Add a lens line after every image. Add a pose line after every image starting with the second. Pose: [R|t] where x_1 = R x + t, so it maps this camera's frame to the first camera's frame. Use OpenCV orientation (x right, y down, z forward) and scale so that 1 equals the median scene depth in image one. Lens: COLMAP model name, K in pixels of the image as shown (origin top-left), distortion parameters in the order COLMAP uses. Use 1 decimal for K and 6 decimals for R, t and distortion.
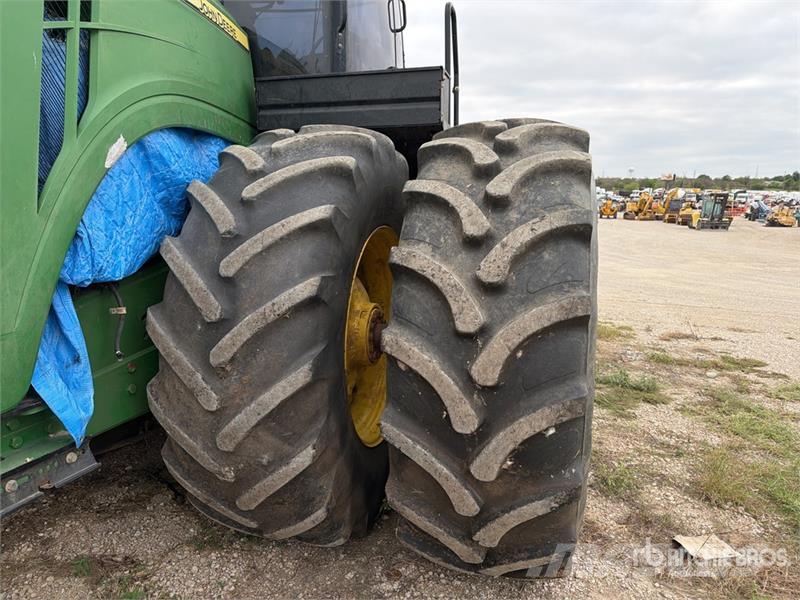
lens RADIAL K [[570.8, 0, 401.9], [0, 570.8, 312.2], [0, 0, 1]] dist [0.050712, -0.058974]
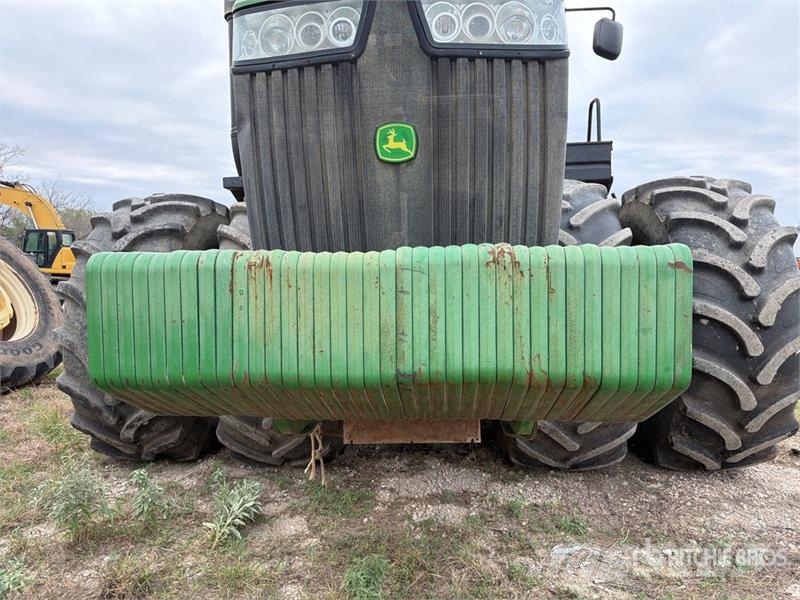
lens RADIAL K [[570.8, 0, 401.7], [0, 570.8, 304.9], [0, 0, 1]] dist [0.050712, -0.058974]
pose [[0.975413, -0.039109, 0.216887, -1.167020], [0.060986, 0.993597, -0.095112, 0.146261], [-0.211779, 0.106000, 0.971552, -0.414264]]
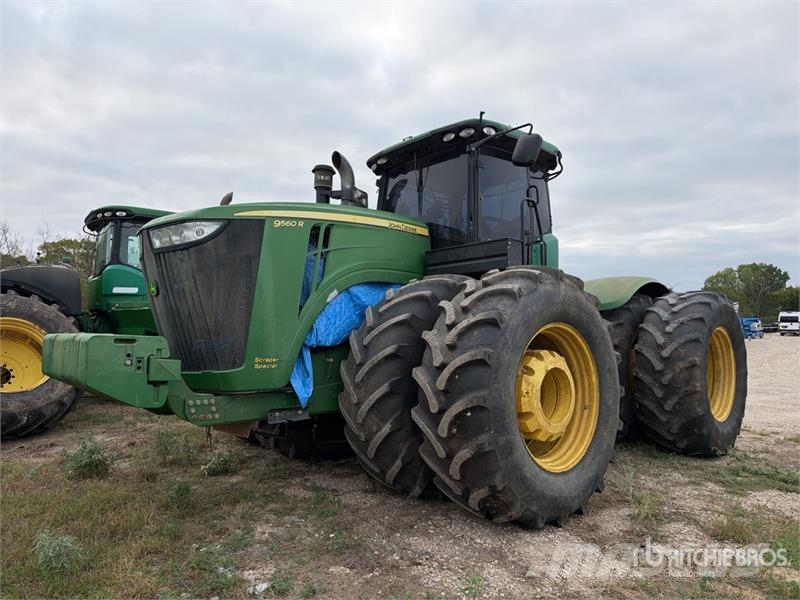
lens RADIAL K [[570.8, 0, 397.8], [0, 570.8, 296.4], [0, 0, 1]] dist [0.050712, -0.058974]
pose [[0.839922, -0.047515, -0.540623, 1.091417], [-0.080776, 0.974119, -0.211110, 0.229079], [0.536662, 0.220986, 0.814346, -0.875398]]
